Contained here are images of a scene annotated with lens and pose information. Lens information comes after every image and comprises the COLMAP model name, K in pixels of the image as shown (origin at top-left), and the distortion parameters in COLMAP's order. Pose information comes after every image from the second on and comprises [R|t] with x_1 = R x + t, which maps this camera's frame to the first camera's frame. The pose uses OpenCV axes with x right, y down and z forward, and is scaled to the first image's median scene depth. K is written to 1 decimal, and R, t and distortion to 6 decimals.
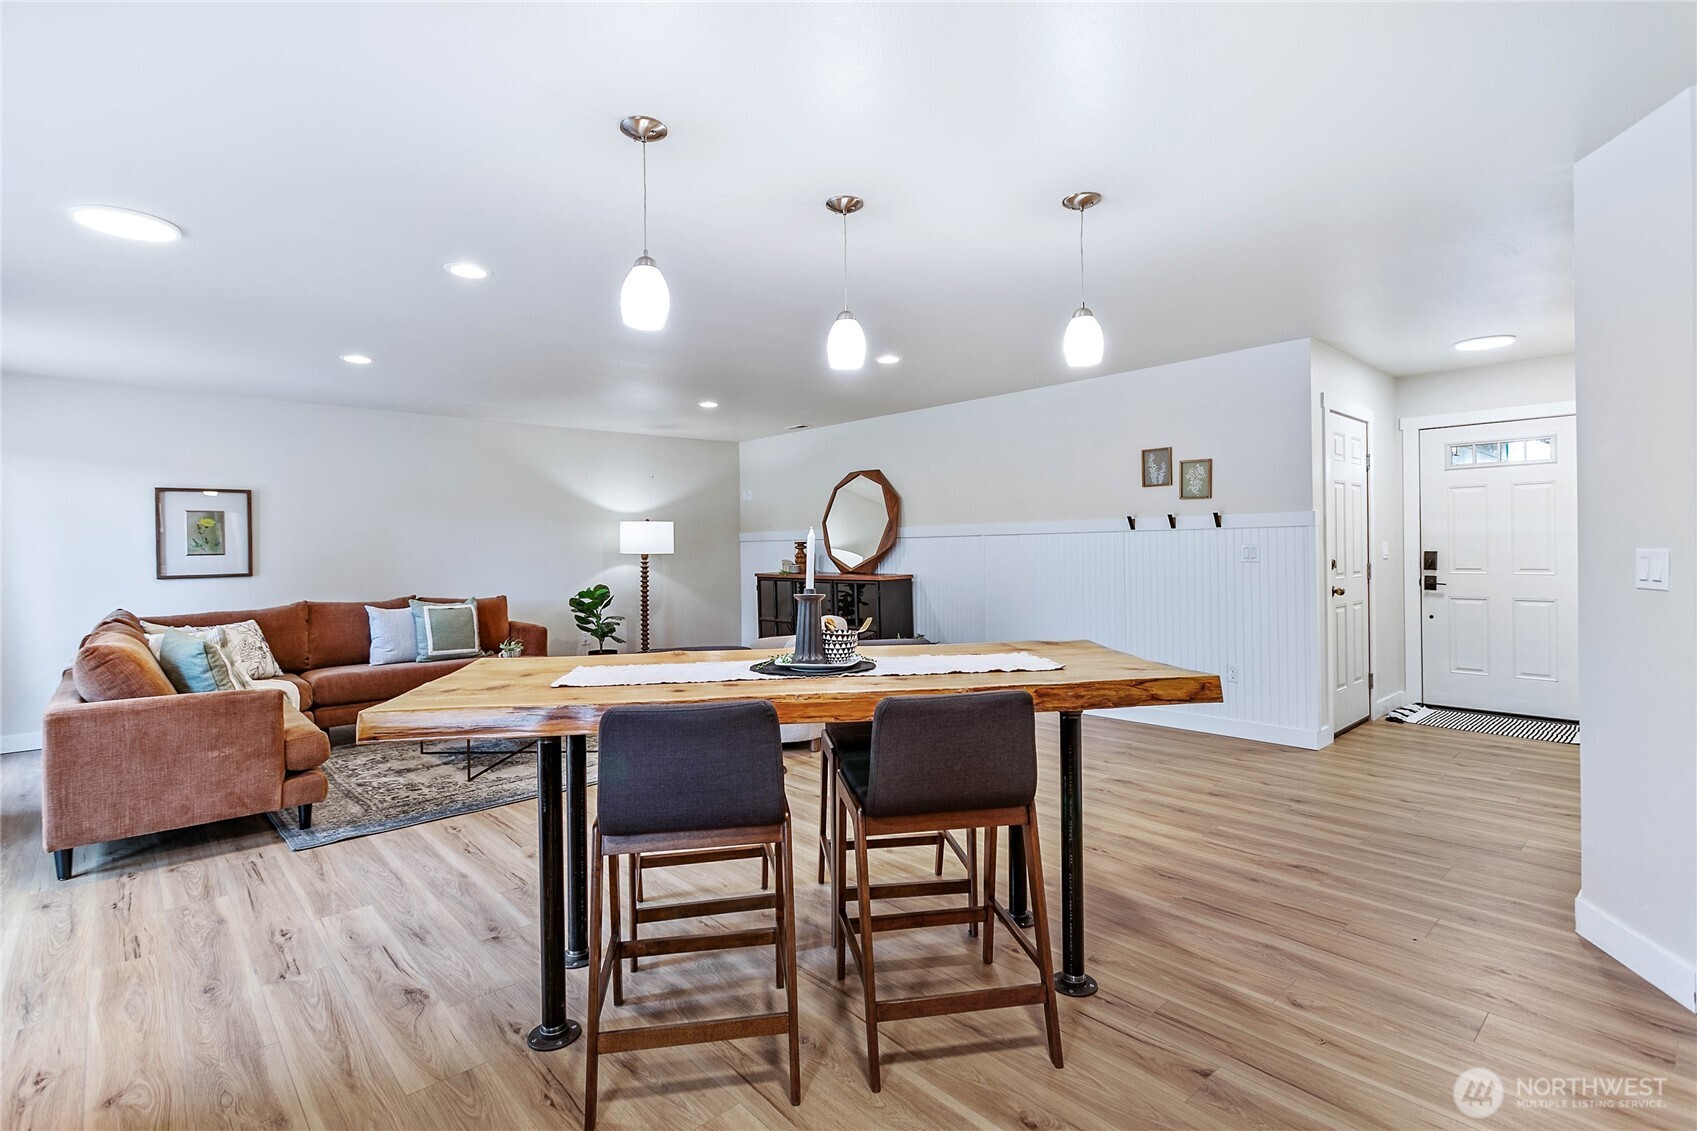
lens RADIAL K [[801.4, 0, 852.7], [0, 801.4, 552.0], [0, 0, 1]] dist [0.000759, 0.000137]
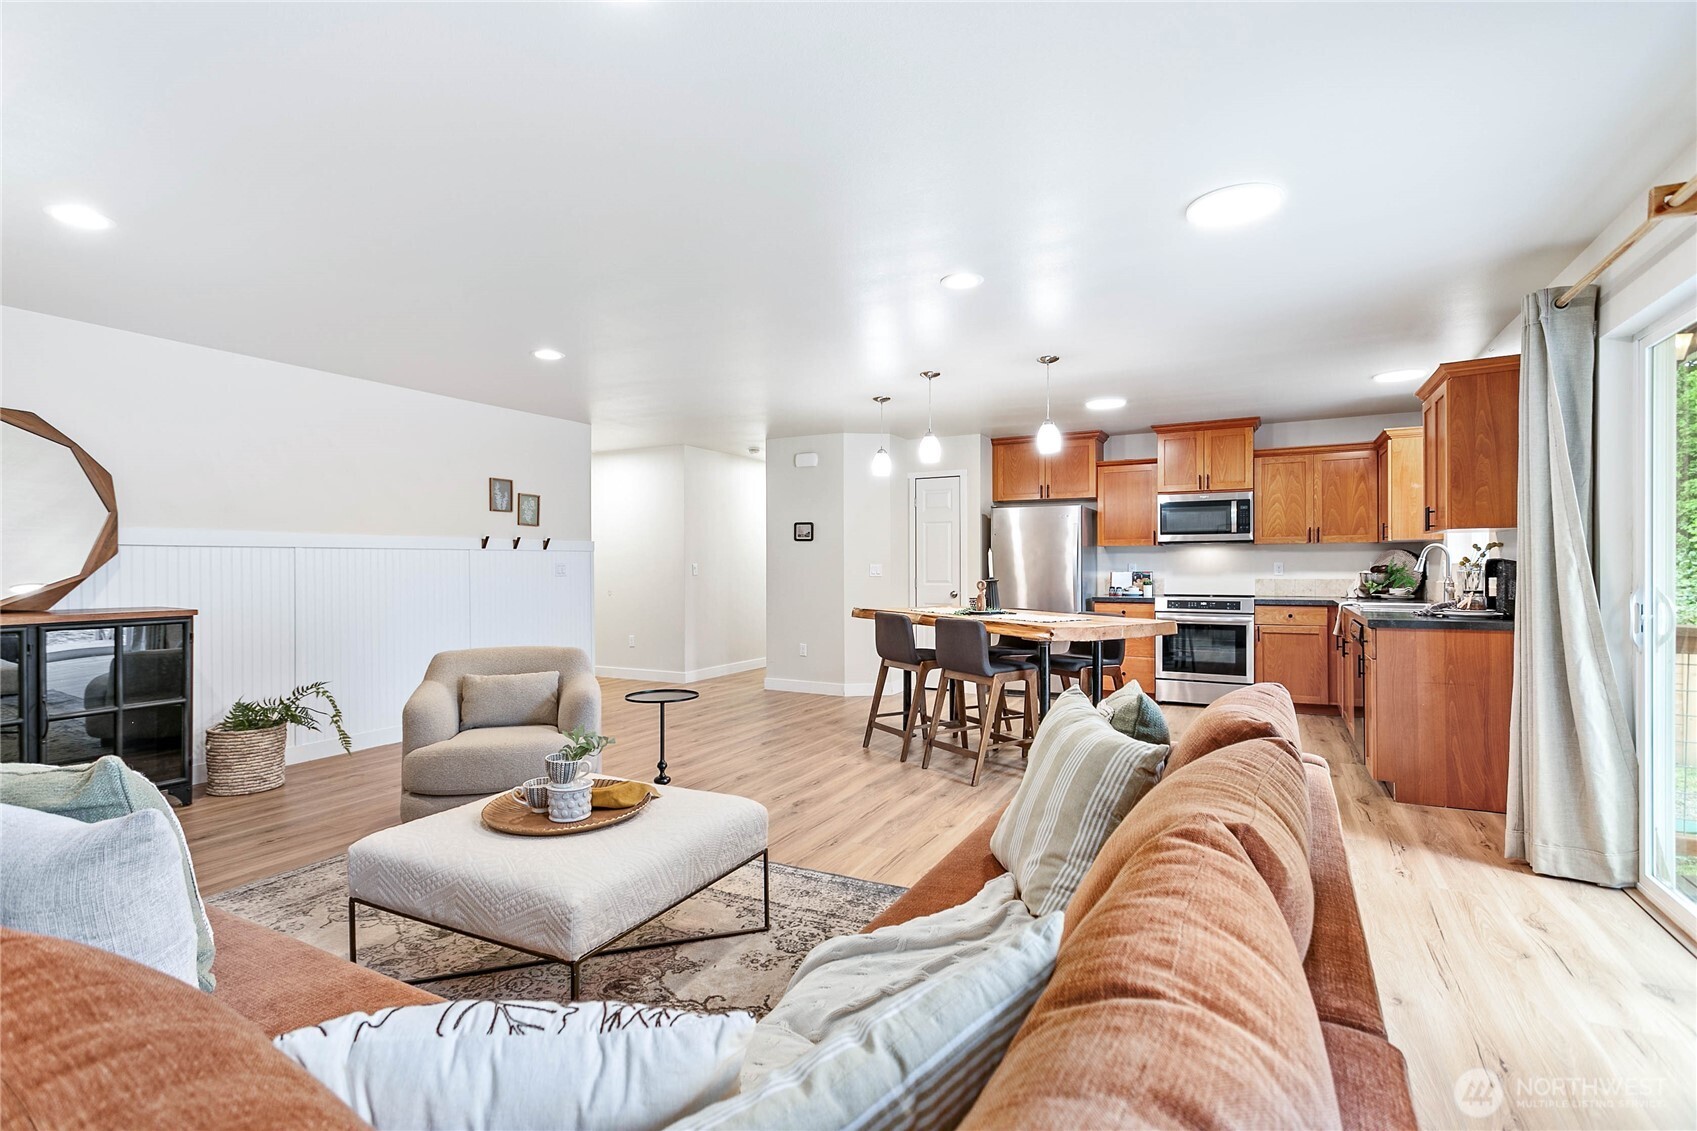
lens RADIAL K [[781.5, 0, 849.5], [0, 781.5, 559.4], [0, 0, 1]] dist [0.000310, 0.000048]
pose [[-0.322650, 0.020600, 0.946294, -0.807513], [0.013999, 0.999758, -0.016991, 0.011787], [-0.946415, 0.007765, -0.322861, 0.856474]]
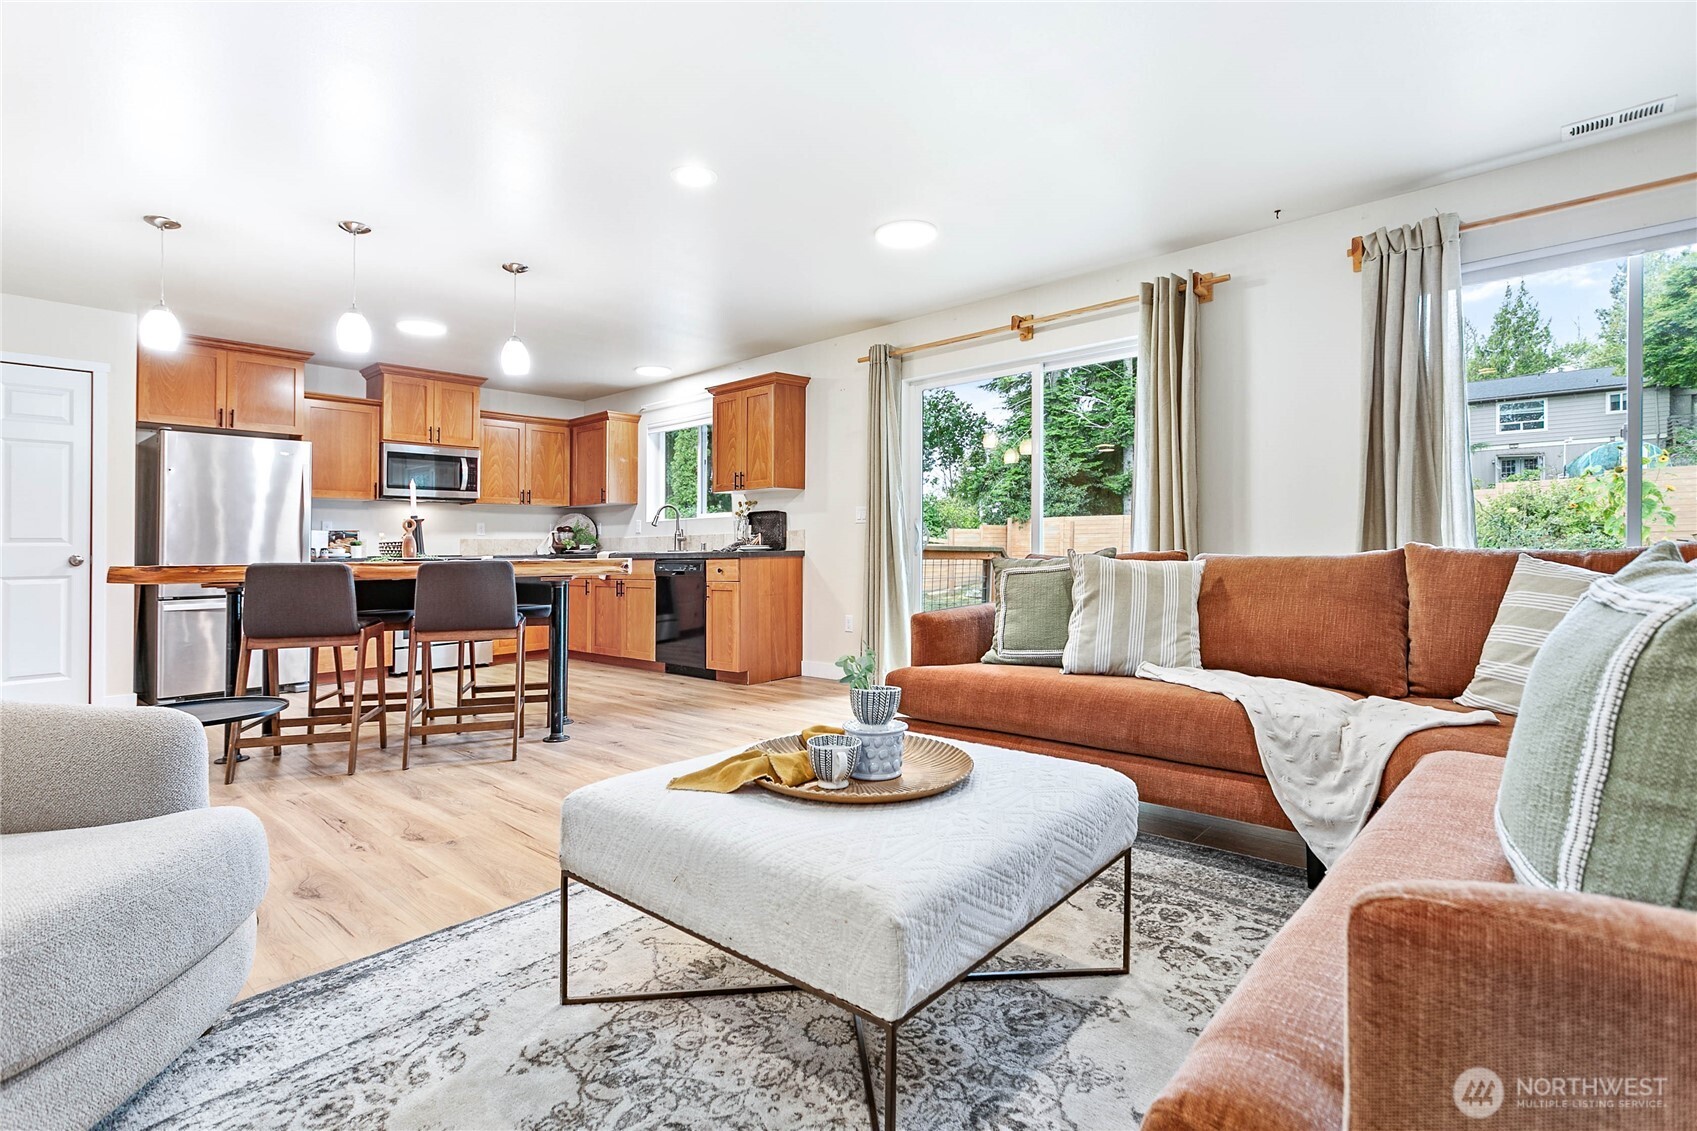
lens RADIAL K [[811.2, 0, 834.1], [0, 811.2, 502.1], [0, 0, 1]] dist [0.000351, 0.002131]
pose [[-0.996550, 0.021926, -0.080044, -0.337201], [0.026159, 0.998292, -0.052229, 0.054602], [0.078762, -0.054143, -0.995422, 1.170249]]
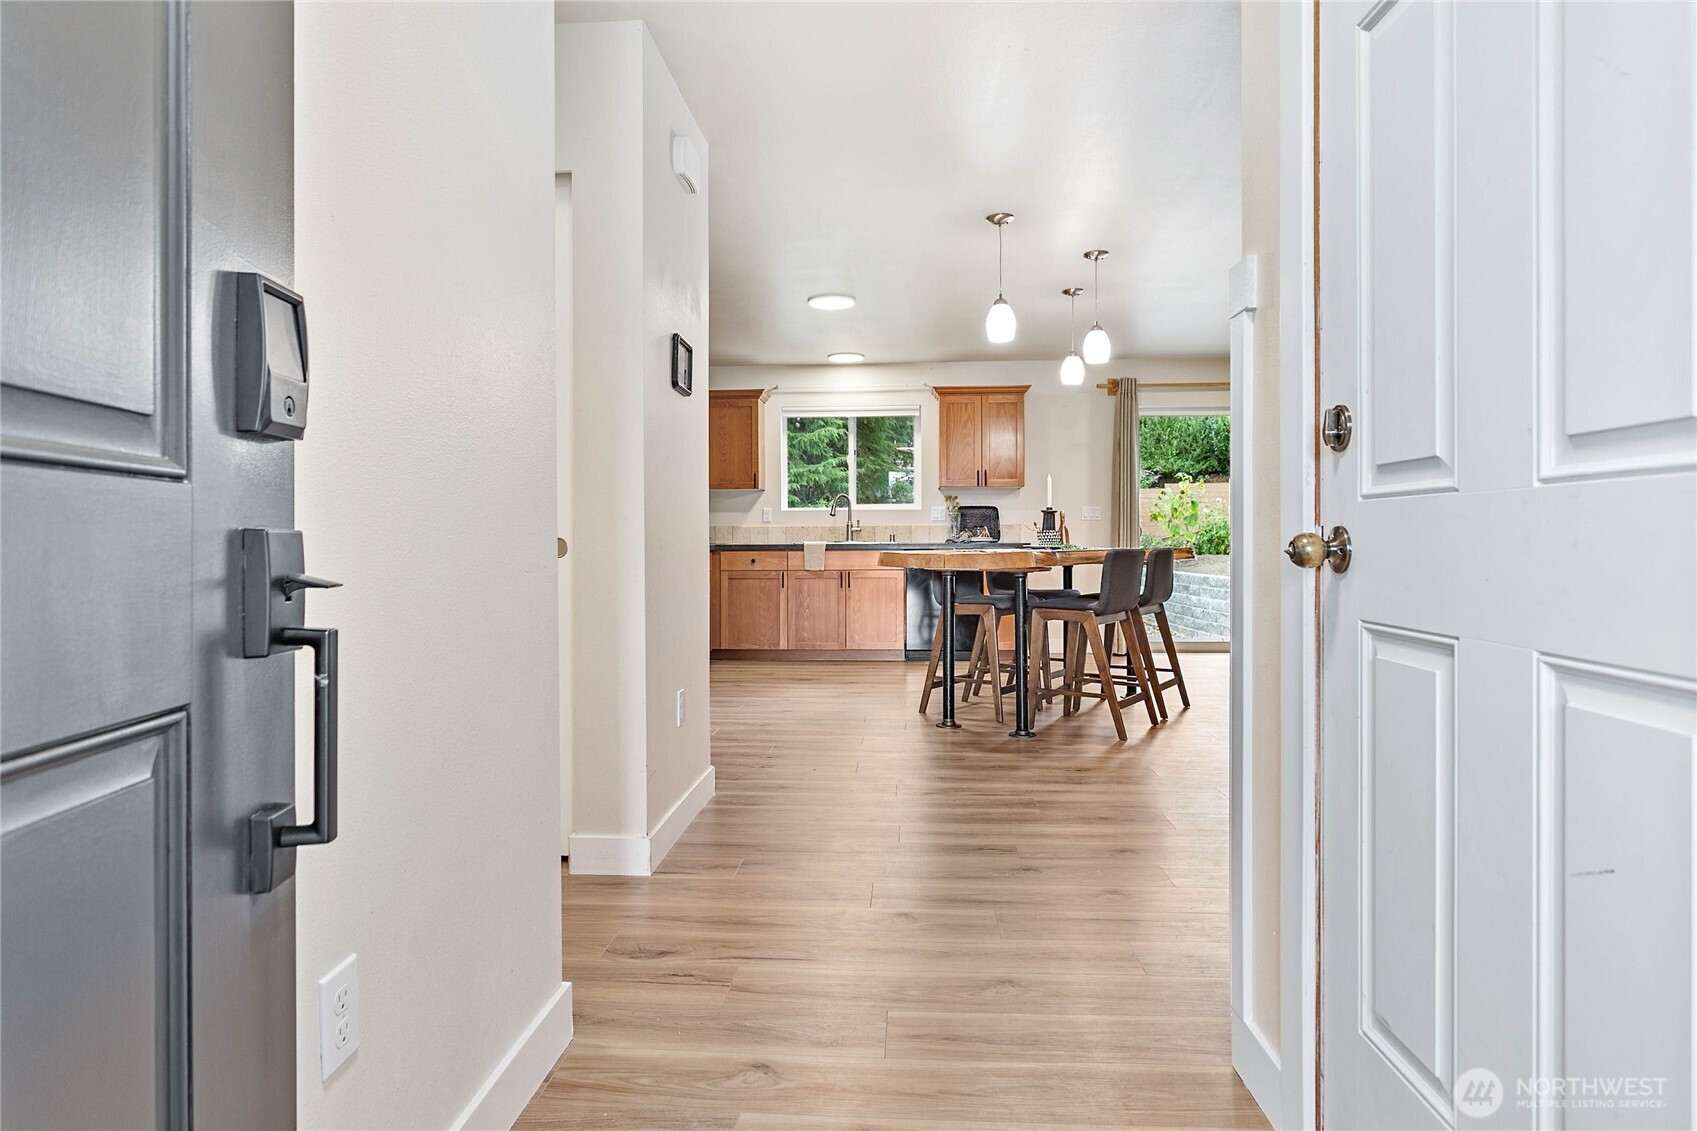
lens RADIAL K [[952.0, 0, 845.2], [0, 952.0, 494.7], [0, 0, 1]] dist [-0.001224, -0.000074]
pose [[-0.727232, -0.017477, -0.686169, 0.764302], [0.008994, 0.999347, -0.034985, 0.037794], [0.686332, -0.031613, -0.726601, 0.960517]]
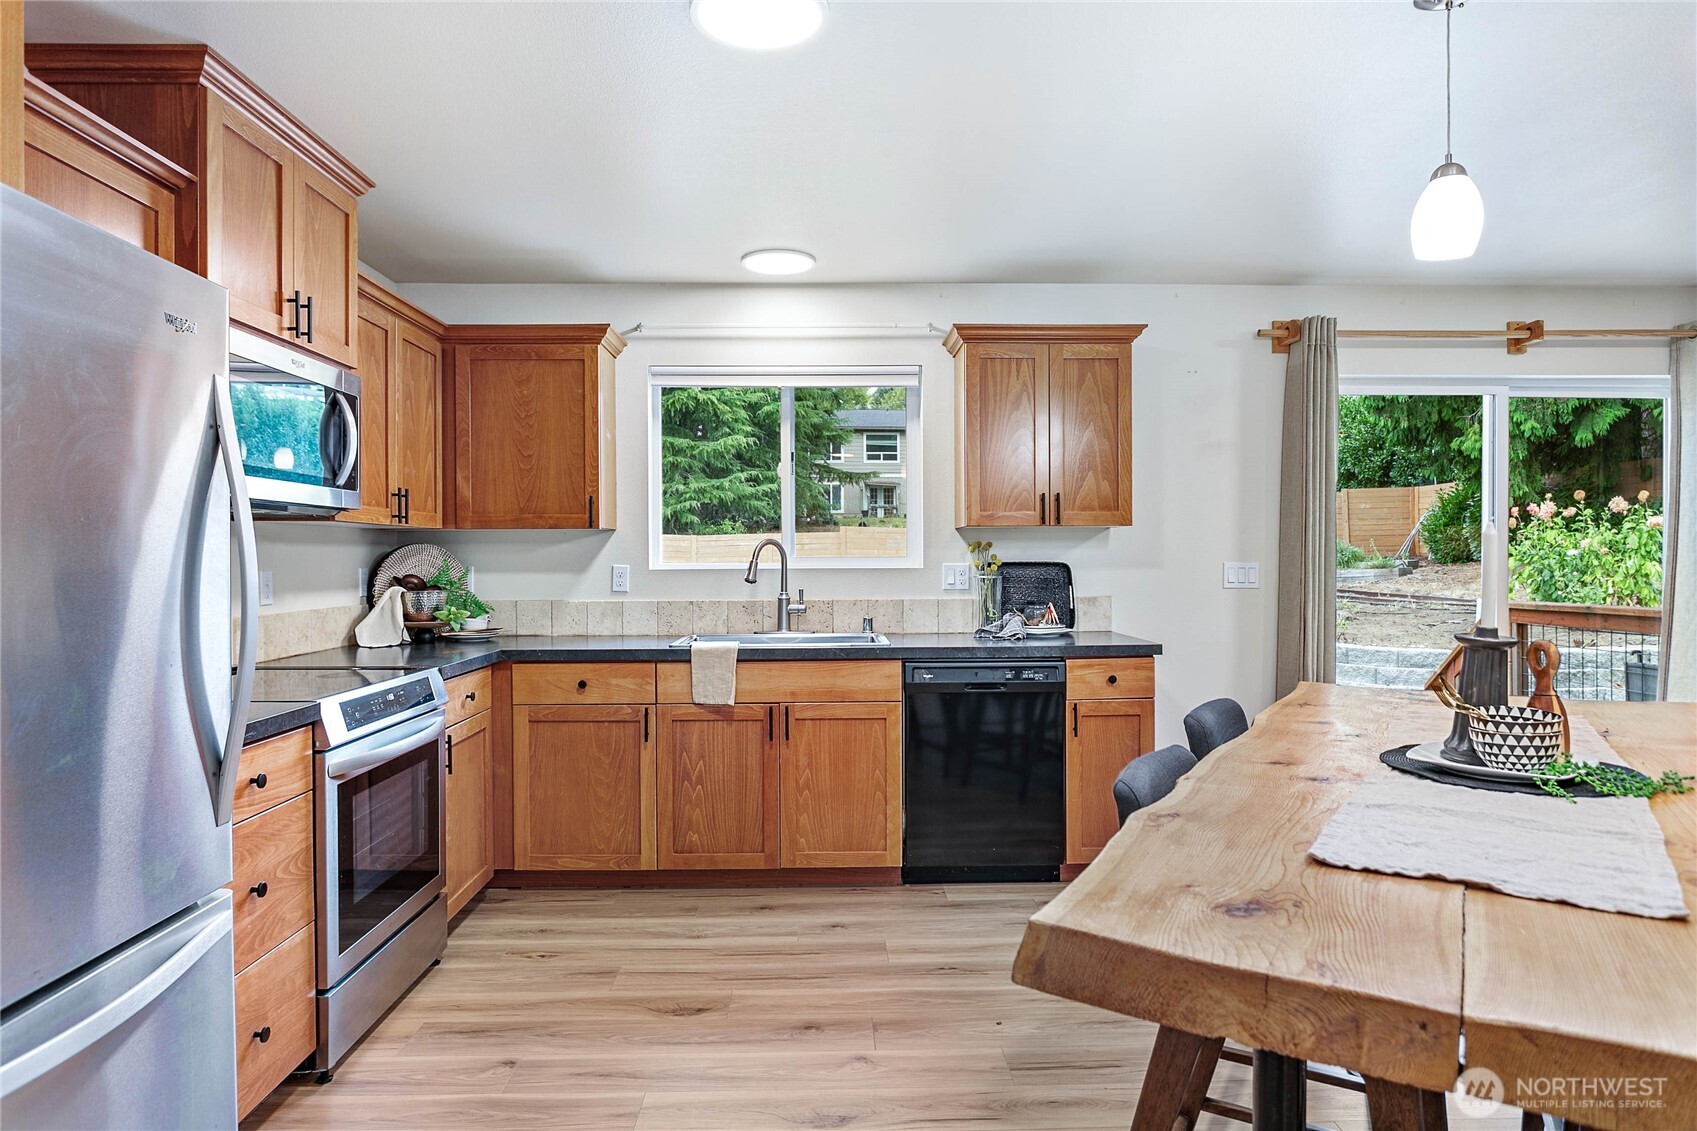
lens RADIAL K [[1006.7, 0, 838.2], [0, 1006.7, 520.9], [0, 0, 1]] dist [-0.033140, 0.018643]
pose [[-0.666080, -0.011798, -0.745787, 0.331884], [0.009460, 0.999661, -0.024263, -0.006513], [0.745821, -0.023216, -0.665742, 0.477852]]
